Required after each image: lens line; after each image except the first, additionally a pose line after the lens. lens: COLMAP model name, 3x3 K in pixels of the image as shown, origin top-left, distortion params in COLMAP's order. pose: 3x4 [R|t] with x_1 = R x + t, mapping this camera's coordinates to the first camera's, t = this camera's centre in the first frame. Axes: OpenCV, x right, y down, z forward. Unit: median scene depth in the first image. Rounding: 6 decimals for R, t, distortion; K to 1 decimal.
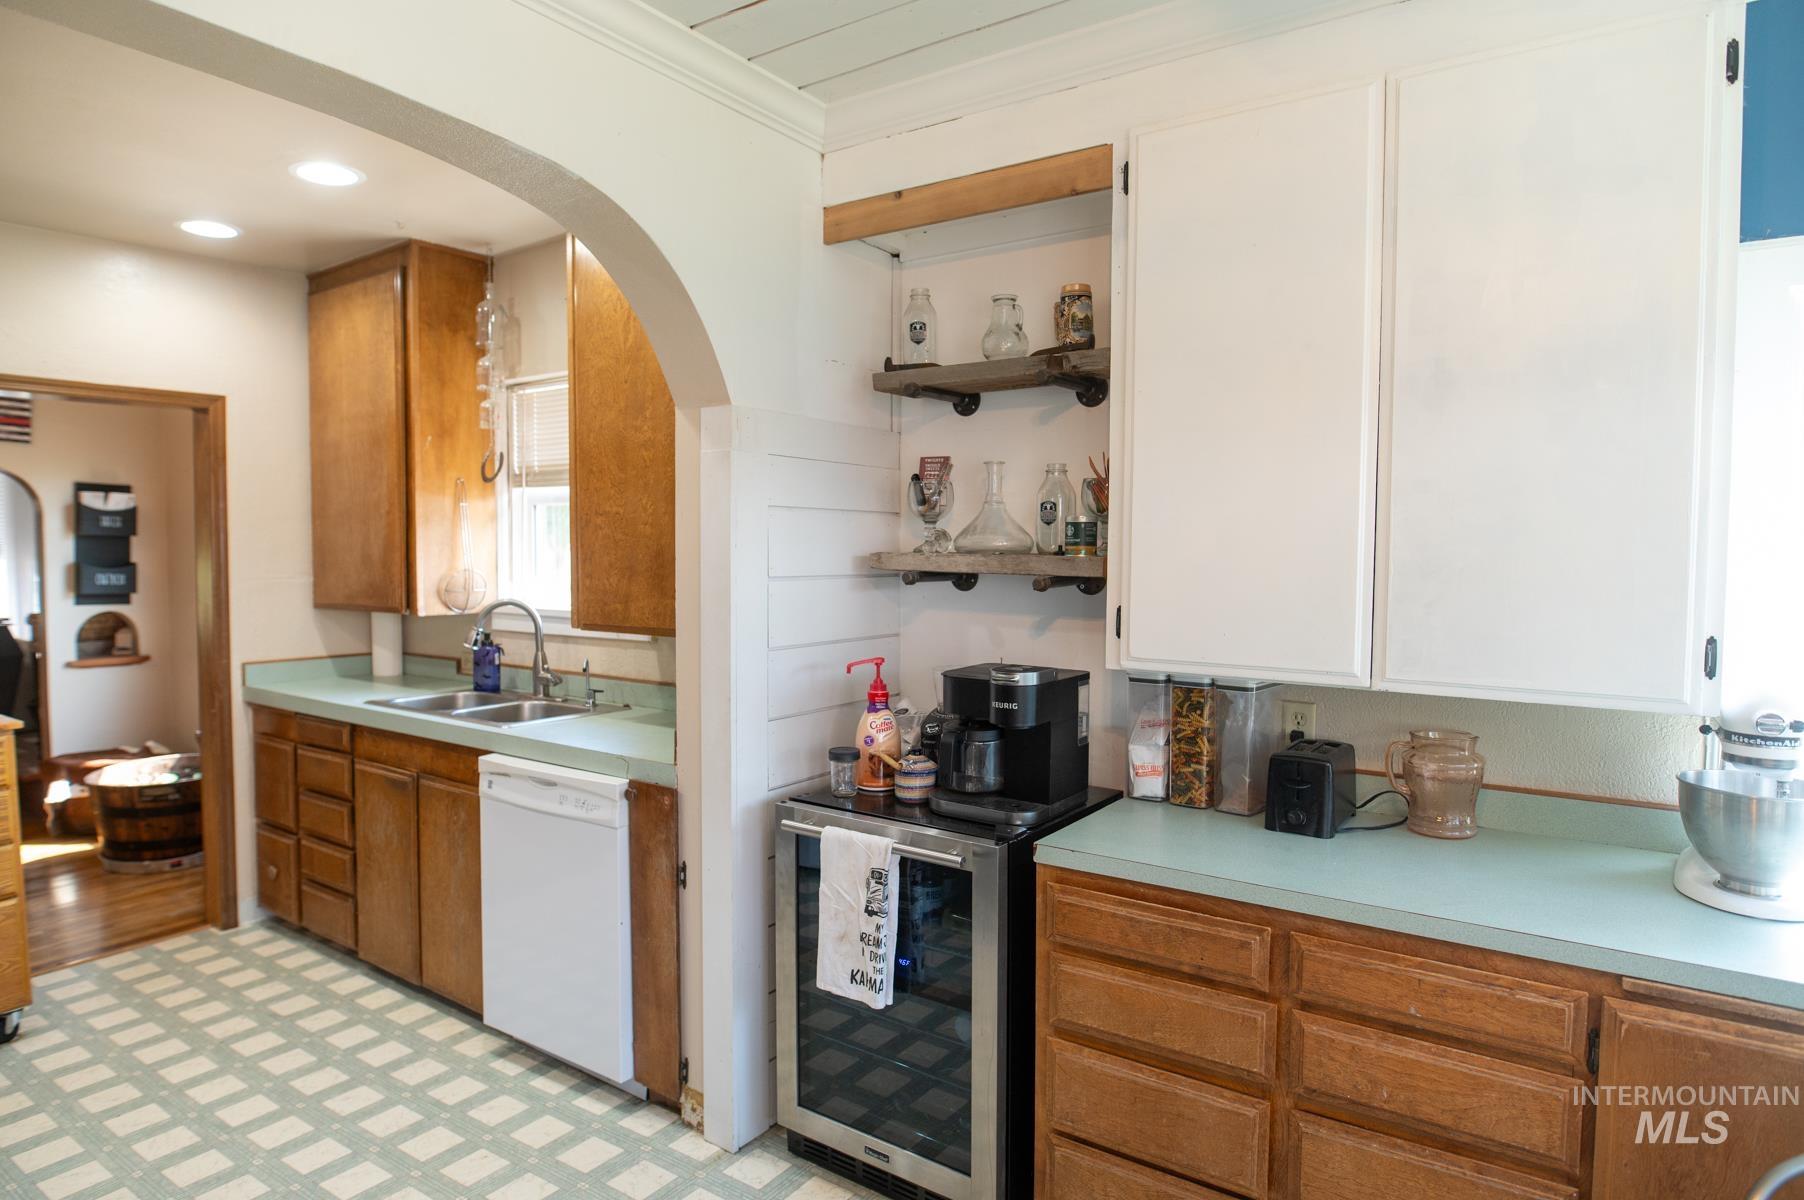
lens RADIAL K [[1037.5, 0, 915.5], [0, 1037.5, 596.6], [0, 0, 1]] dist [-0.024876, 0.002306]
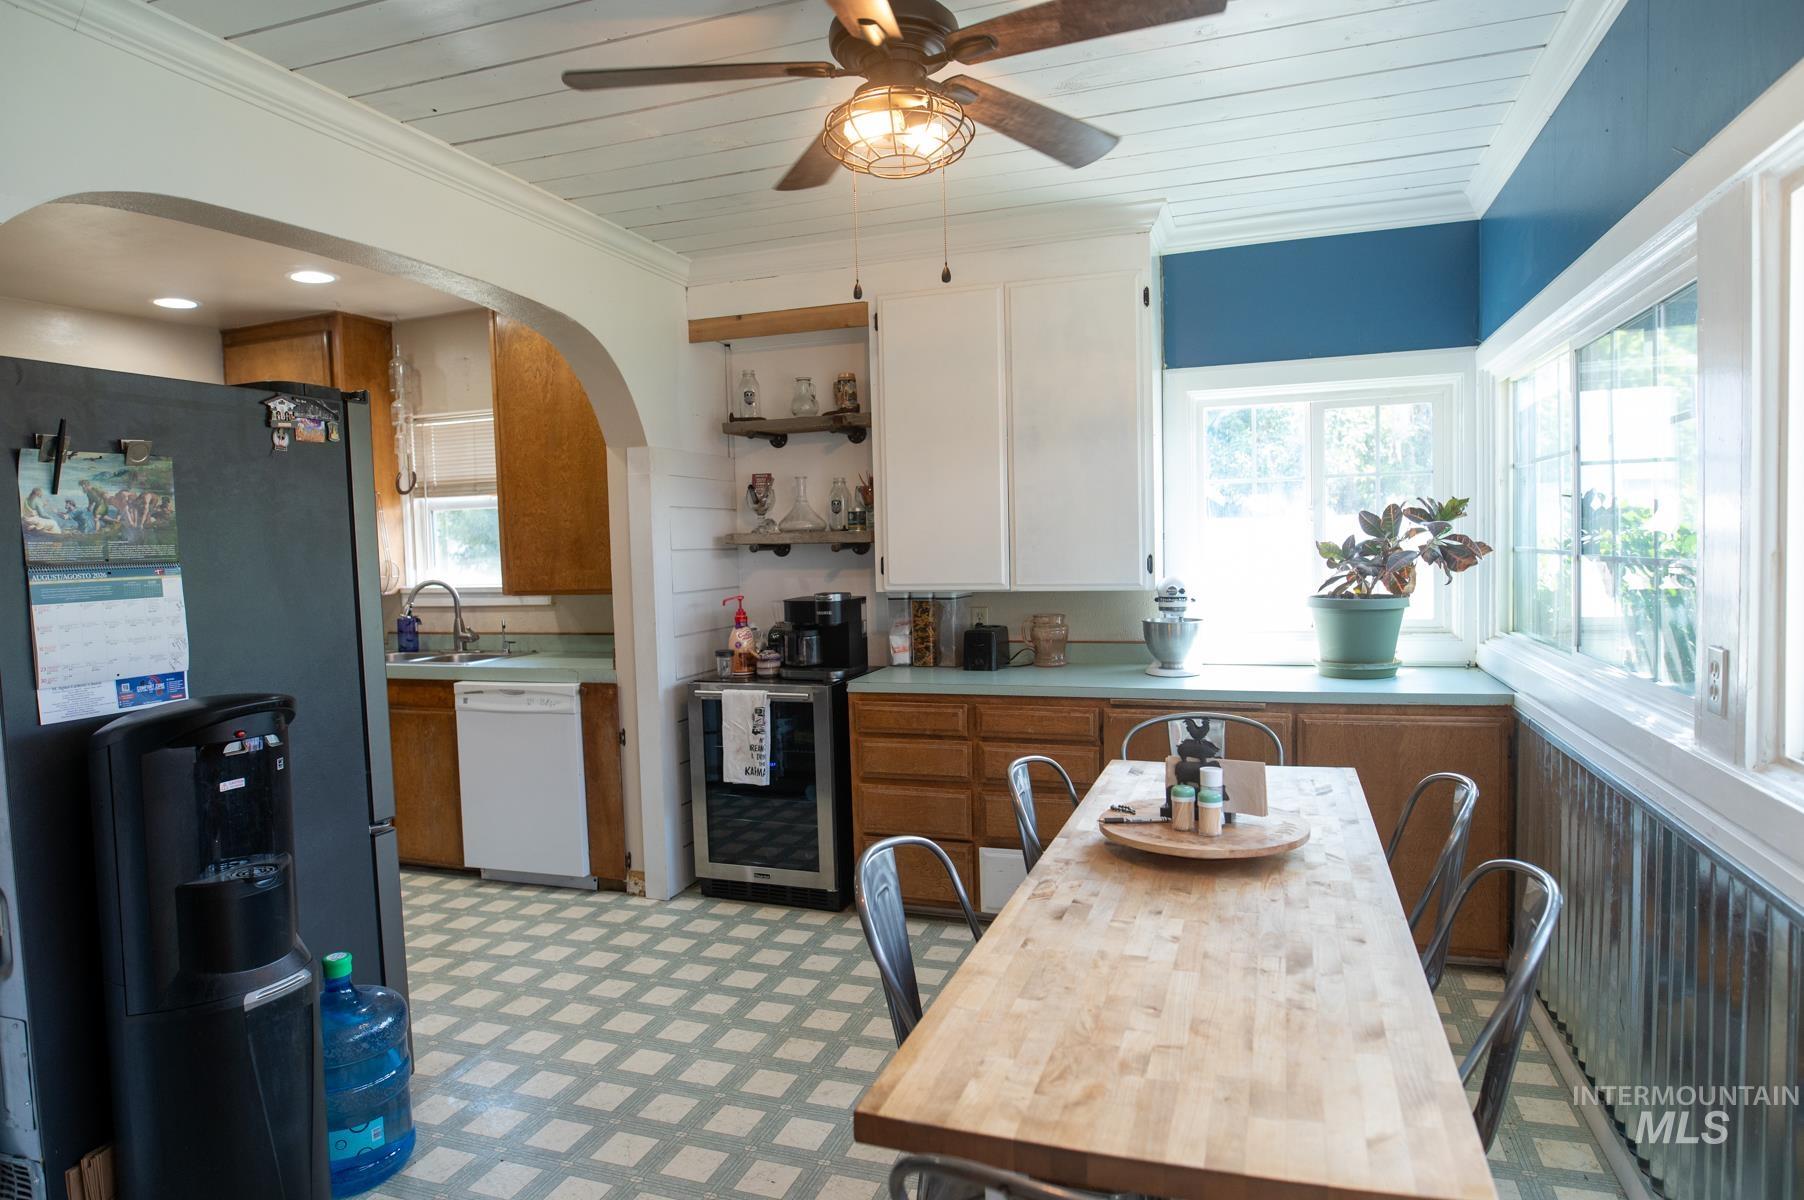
lens RADIAL K [[1037.5, 0, 915.5], [0, 1037.5, 596.6], [0, 0, 1]] dist [-0.024876, 0.002306]
pose [[0.962654, -0.046259, 0.266754, -0.204418], [0.045338, 0.998925, 0.009614, 0.055533], [-0.266912, 0.002839, 0.963717, -0.667122]]
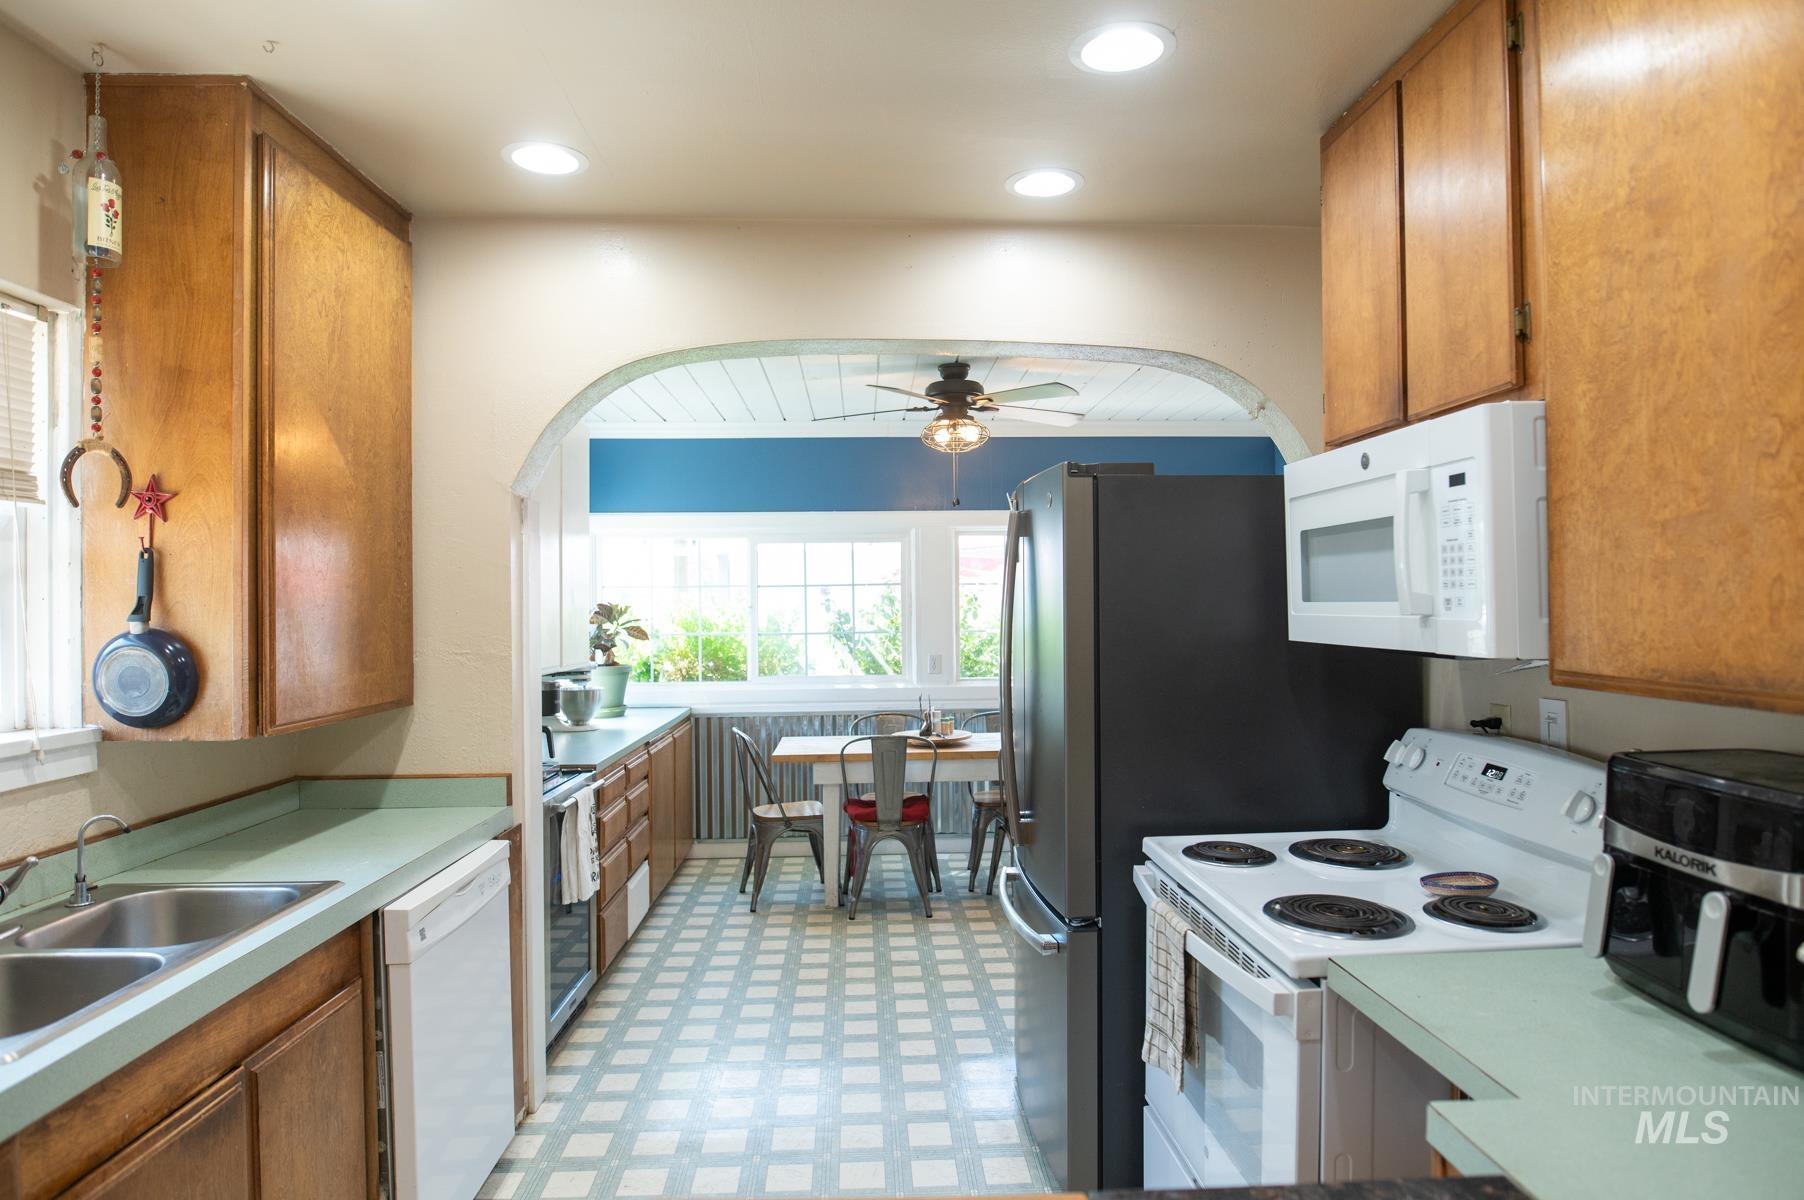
lens RADIAL K [[1037.5, 0, 915.5], [0, 1037.5, 596.6], [0, 0, 1]] dist [-0.024876, 0.002306]
pose [[-0.609618, 0.010395, 0.792627, -1.384427], [0.044177, 0.998806, 0.020878, -0.068454], [-0.791463, 0.047743, -0.609349, 1.319553]]
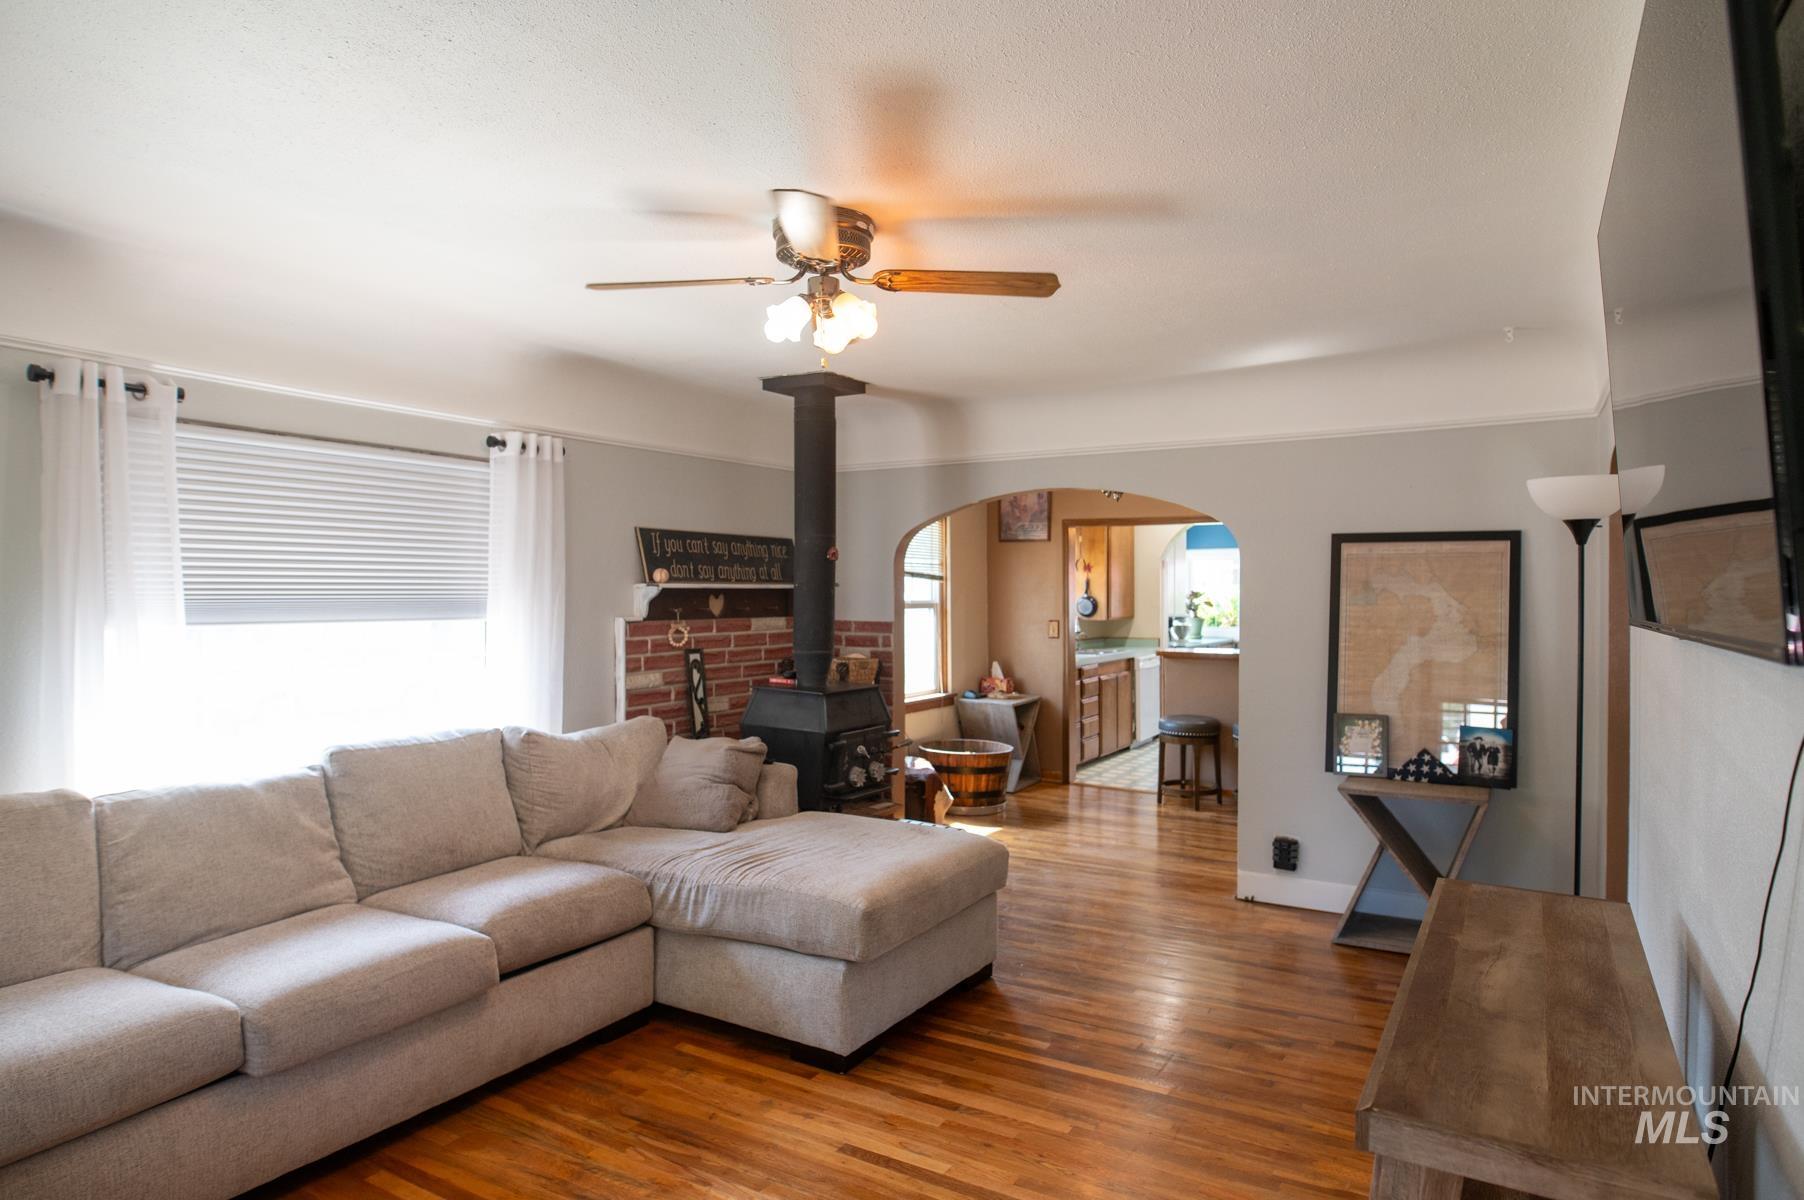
lens RADIAL K [[1037.5, 0, 915.5], [0, 1037.5, 596.6], [0, 0, 1]] dist [-0.024876, 0.002306]
pose [[-0.075978, -0.005710, 0.997093, -4.161093], [0.044831, 0.998953, 0.009137, -0.114744], [-0.996101, 0.045395, -0.075642, 2.233972]]
